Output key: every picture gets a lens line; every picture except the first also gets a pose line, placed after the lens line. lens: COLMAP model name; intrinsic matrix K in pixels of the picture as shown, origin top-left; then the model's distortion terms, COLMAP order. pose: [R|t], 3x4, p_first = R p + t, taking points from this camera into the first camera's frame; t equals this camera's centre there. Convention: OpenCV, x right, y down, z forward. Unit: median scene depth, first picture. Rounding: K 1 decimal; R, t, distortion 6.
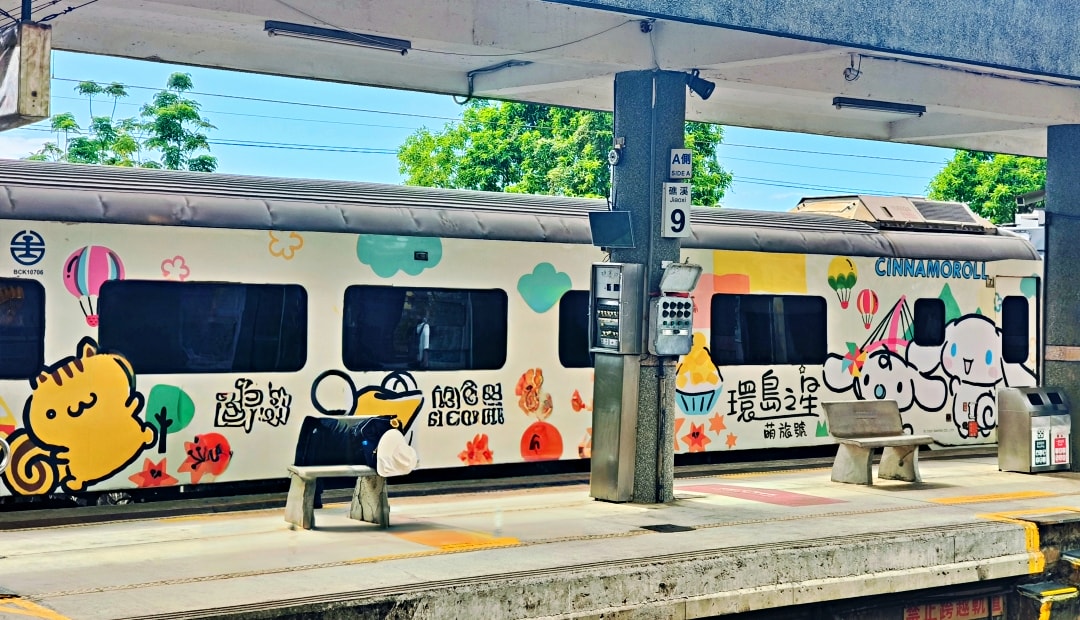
lens RADIAL K [[1672.4, 0, 540.0], [0, 1672.4, 299.8], [0, 0, 1]] dist [0.126992, 0.000000]
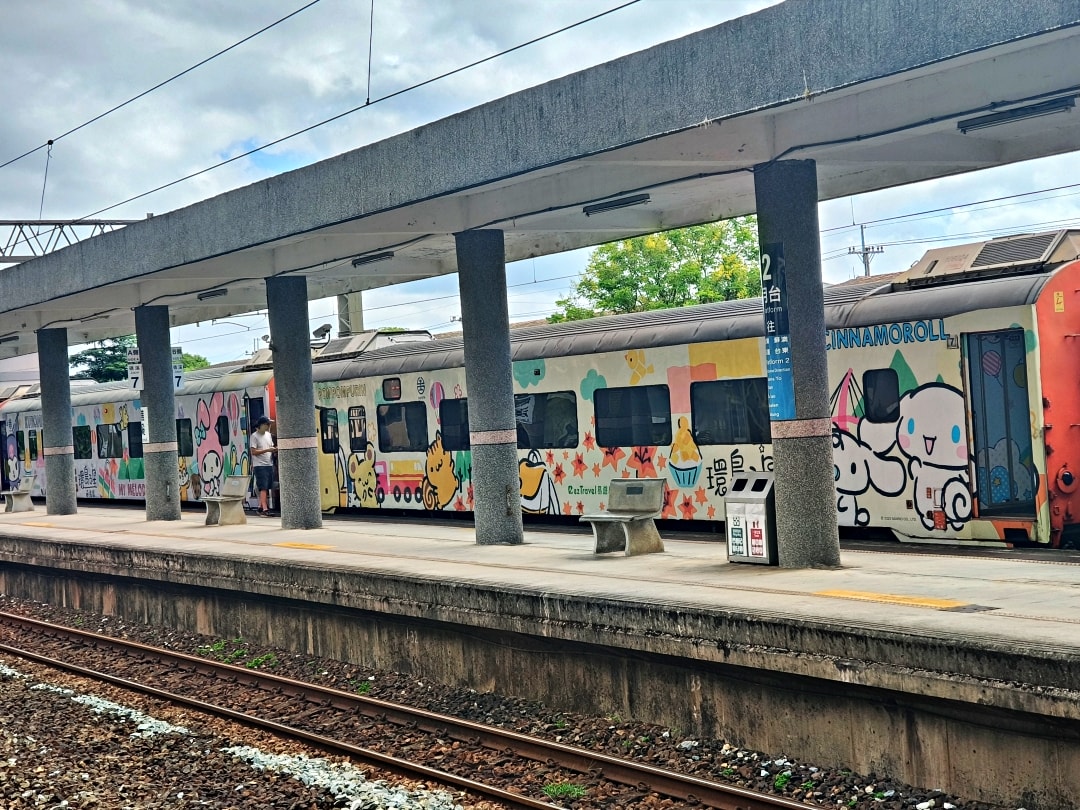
lens RADIAL K [[1773.5, 0, 539.9], [0, 1773.5, 405.9], [0, 0, 1]] dist [-0.069326, 0.000000]
pose [[-0.123574, -0.006701, -0.992313, 1.196181], [0.061122, 0.998027, -0.014351, 0.021308], [0.990451, -0.062425, -0.122921, 0.950355]]
